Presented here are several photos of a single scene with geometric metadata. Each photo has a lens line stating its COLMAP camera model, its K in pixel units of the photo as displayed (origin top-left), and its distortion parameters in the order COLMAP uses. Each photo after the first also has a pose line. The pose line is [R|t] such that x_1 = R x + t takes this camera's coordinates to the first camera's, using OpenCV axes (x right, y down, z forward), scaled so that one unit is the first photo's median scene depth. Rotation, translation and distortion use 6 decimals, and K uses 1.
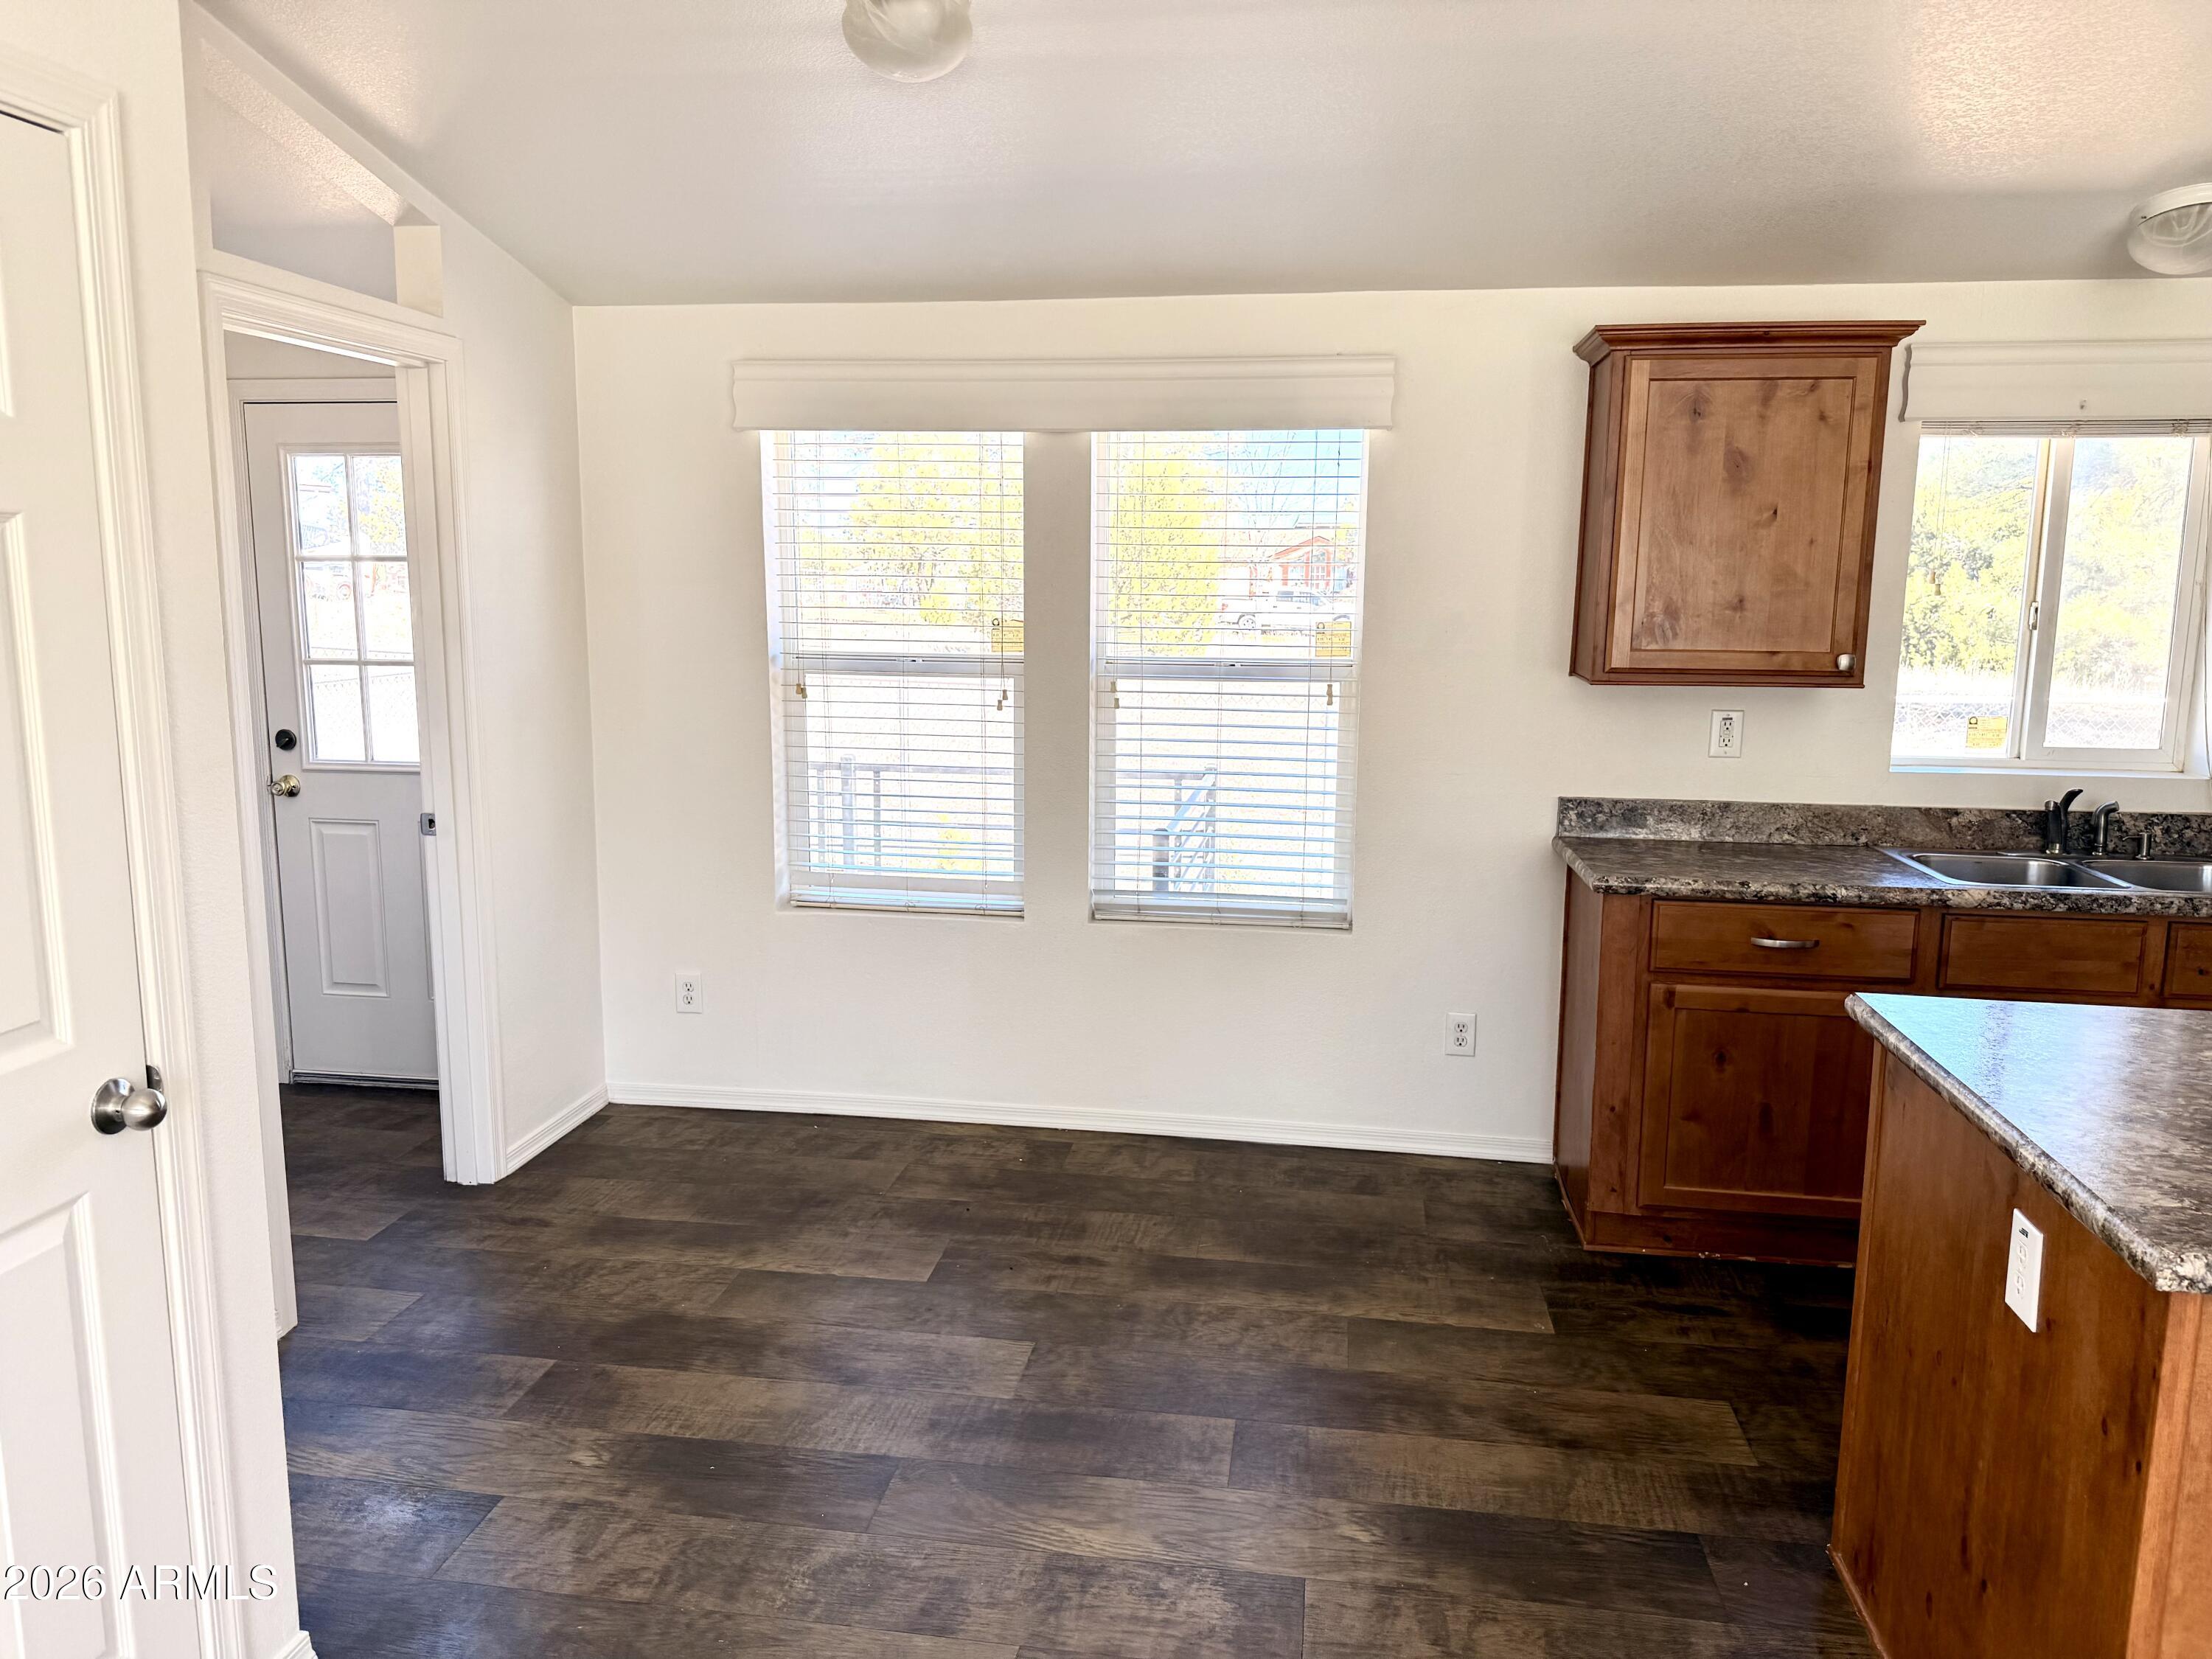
lens RADIAL K [[1549.8, 0, 1075.1], [0, 1549.8, 815.7], [0, 0, 1]] dist [0.047441, -0.069222]
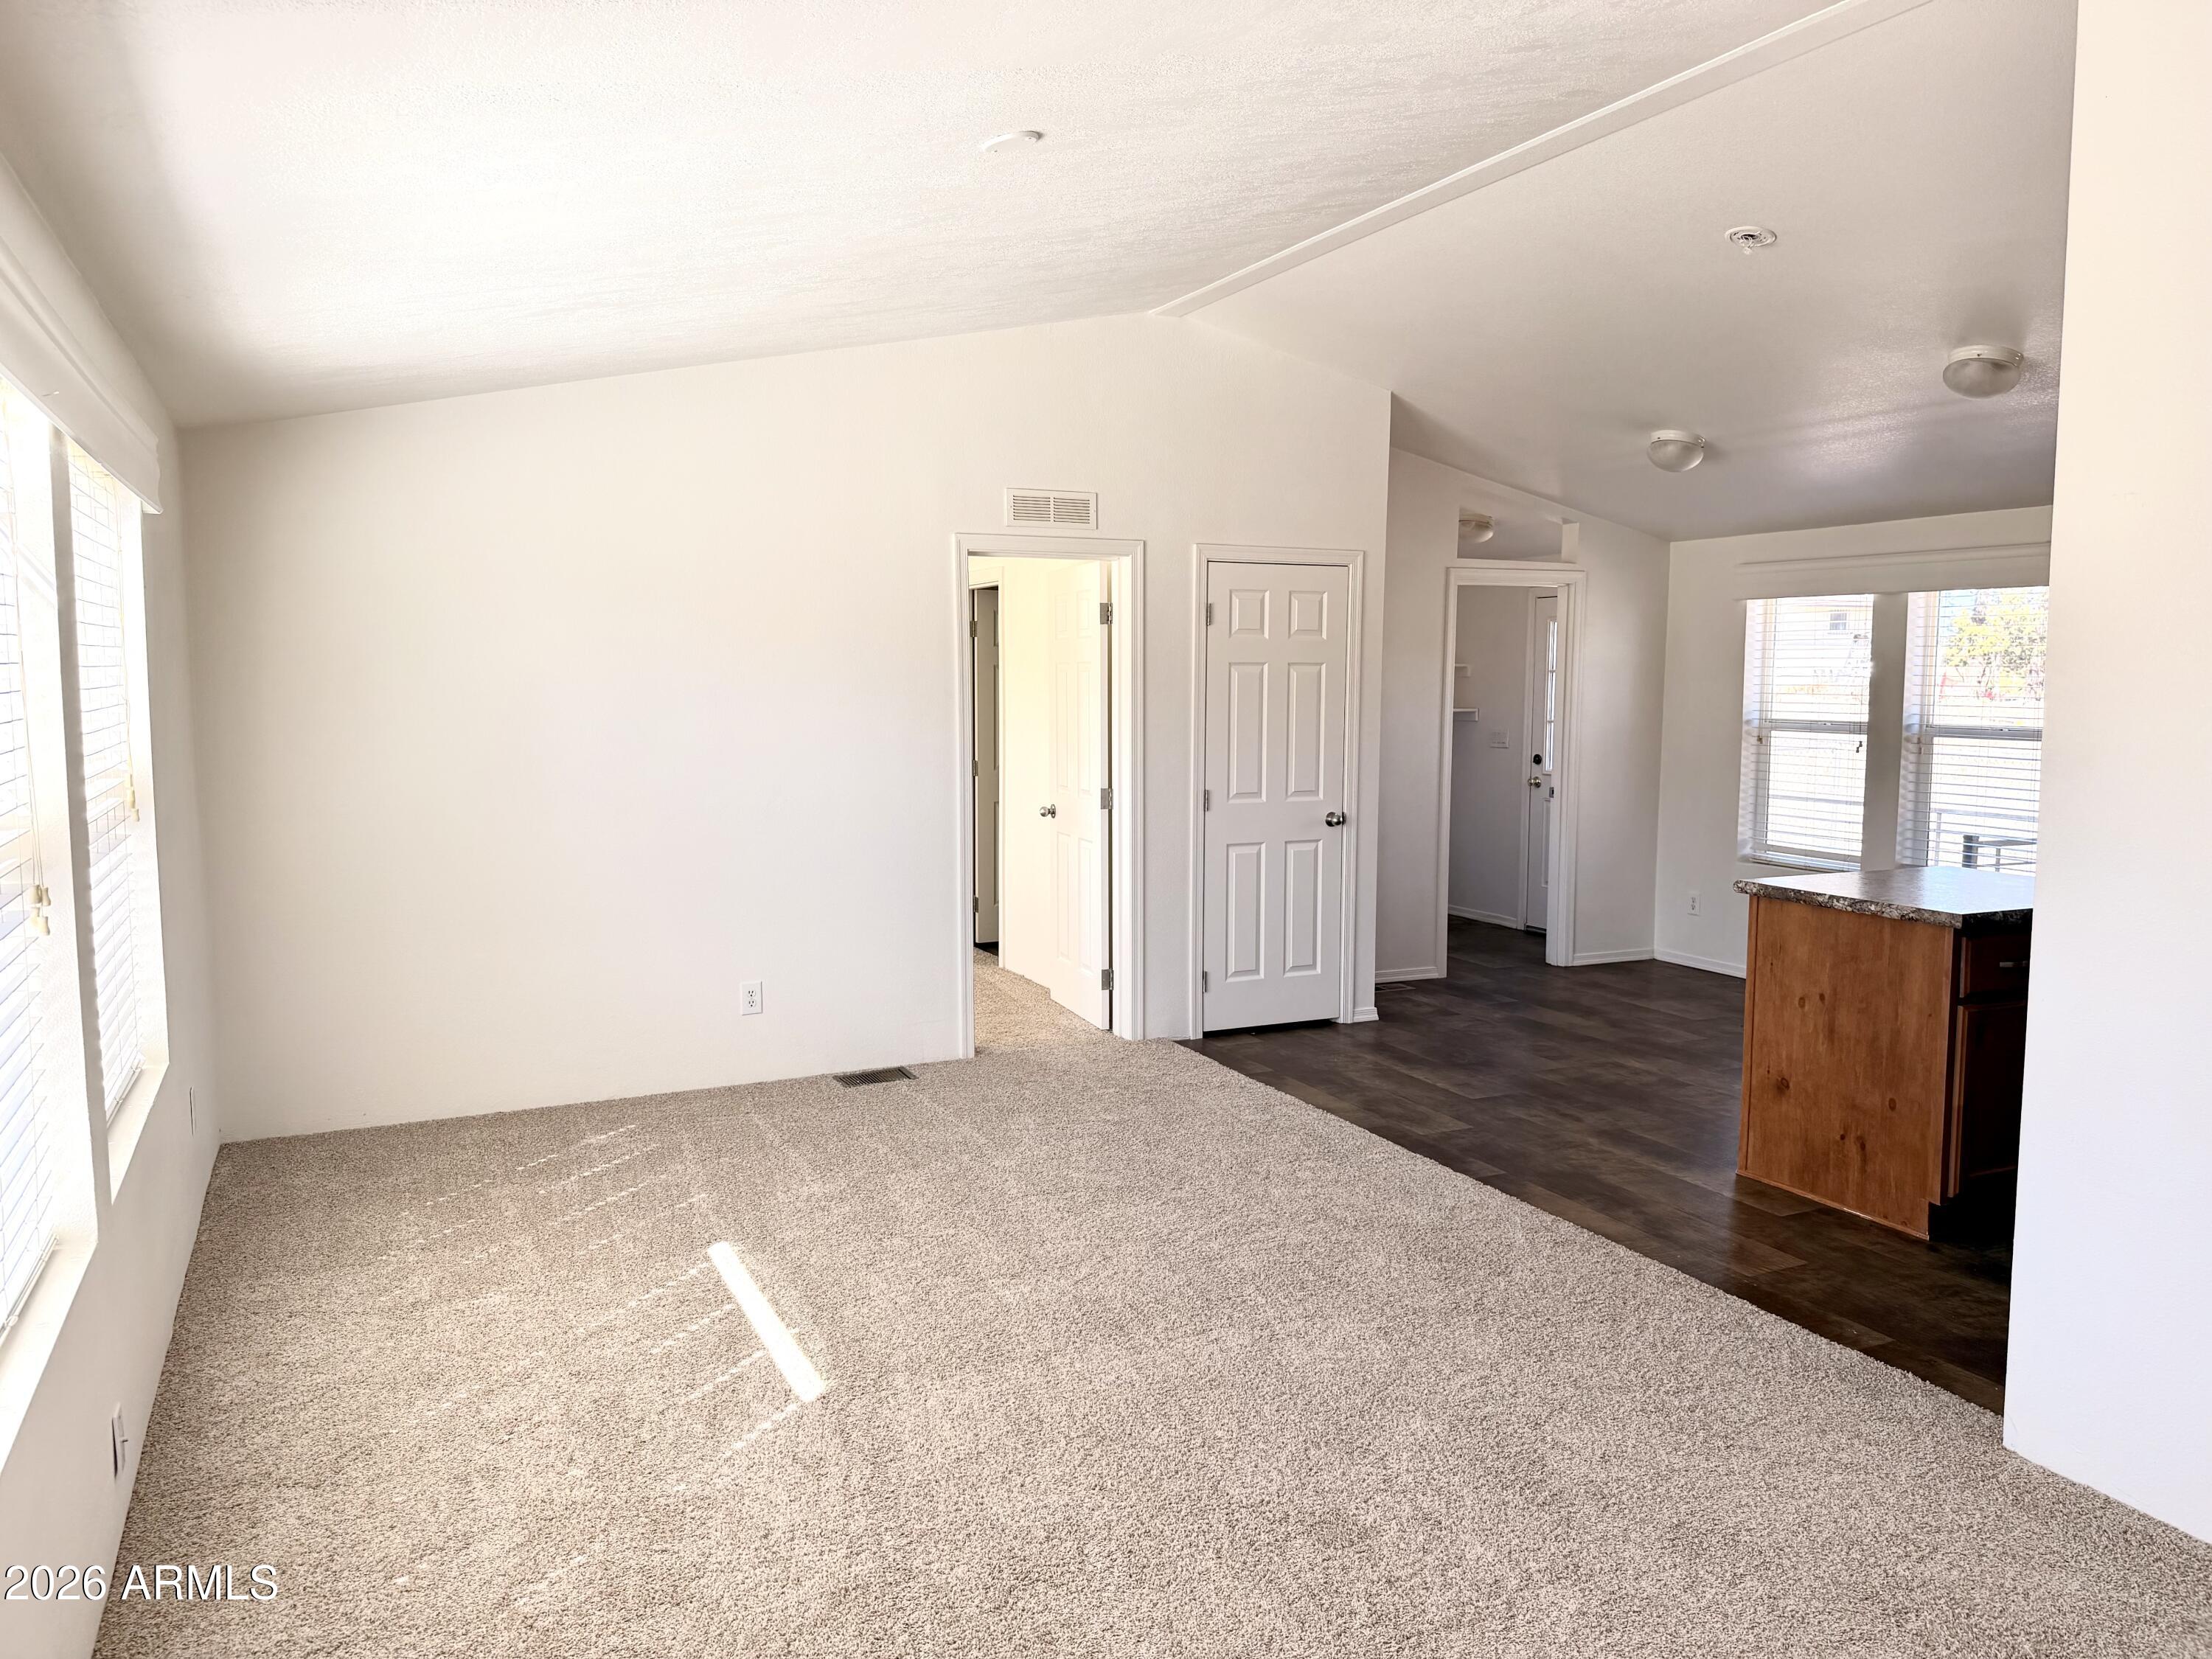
lens RADIAL K [[1549.8, 0, 1087.9], [0, 1549.8, 771.8], [0, 0, 1]] dist [0.047441, -0.069222]
pose [[0.566072, 0.041537, -0.823309, 1.073828], [-0.118600, 0.992443, -0.031474, 0.130440], [0.815780, 0.115461, 0.566720, -0.817680]]
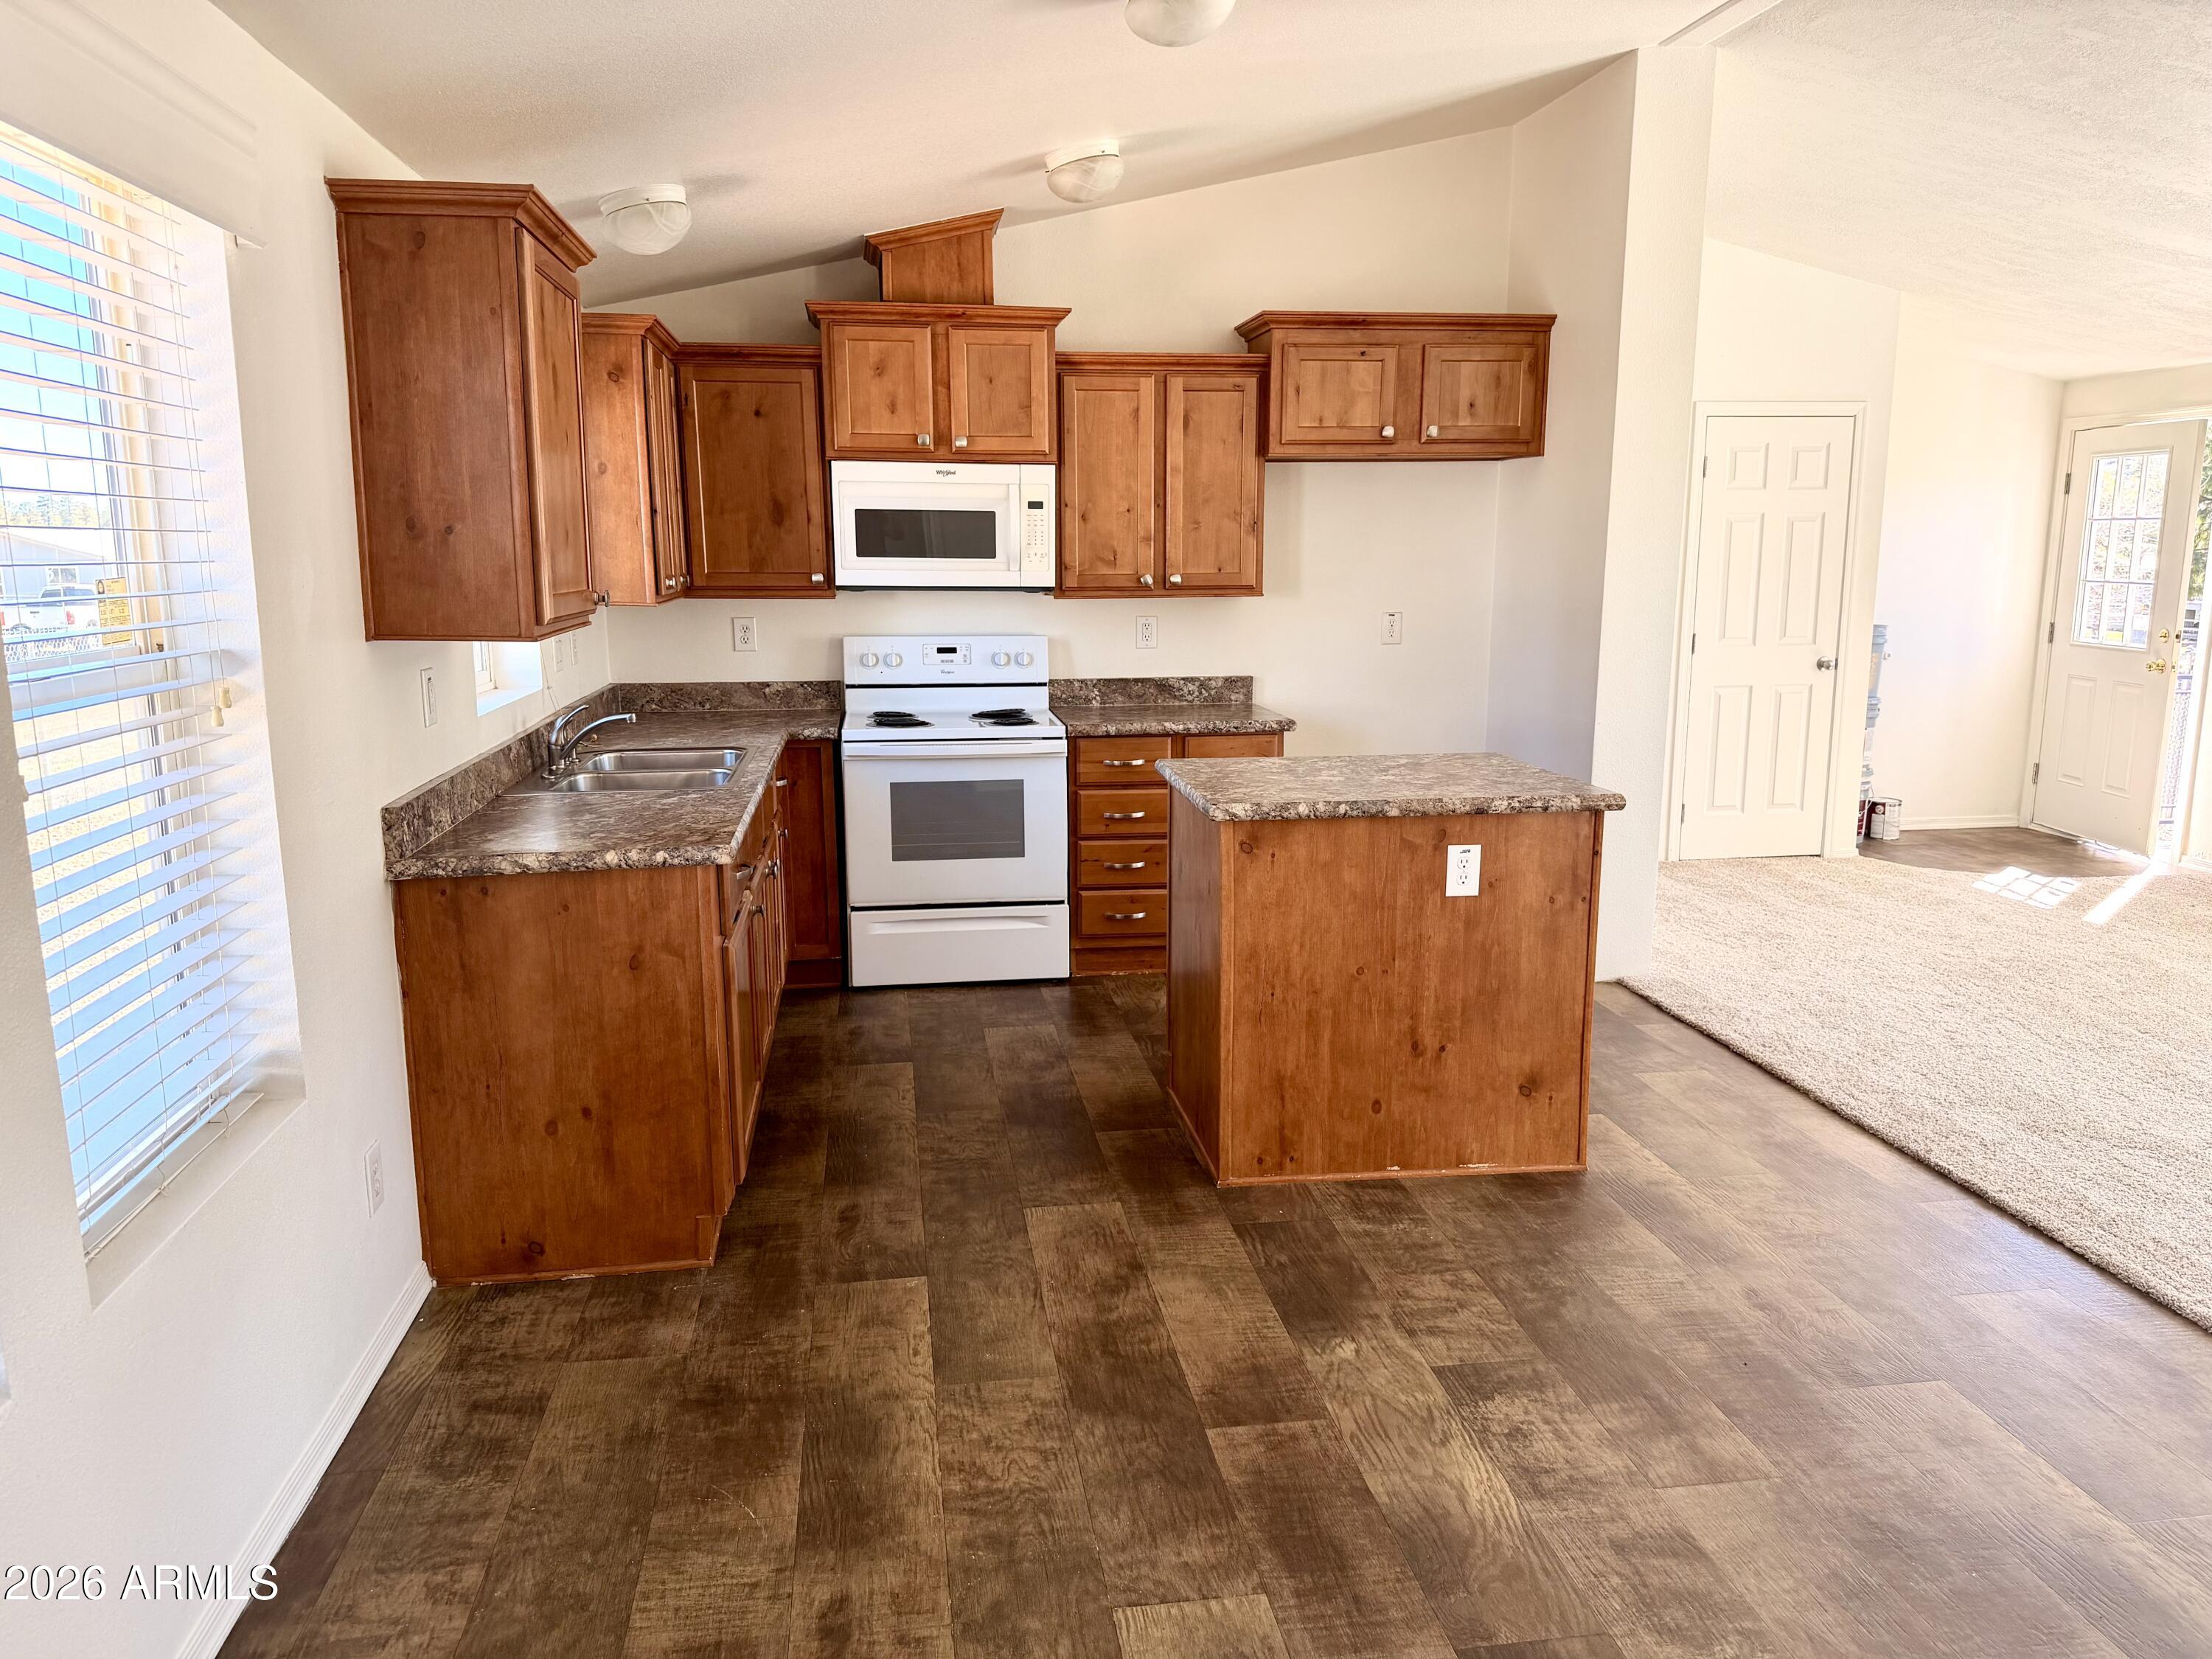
lens RADIAL K [[1549.8, 0, 1090.4], [0, 1549.8, 859.9], [0, 0, 1]] dist [0.047441, -0.069222]
pose [[-0.309341, -0.197014, 0.930319, -0.541549], [0.141913, 0.957785, 0.250018, -0.142664], [-0.940303, 0.209365, -0.268323, 1.005142]]
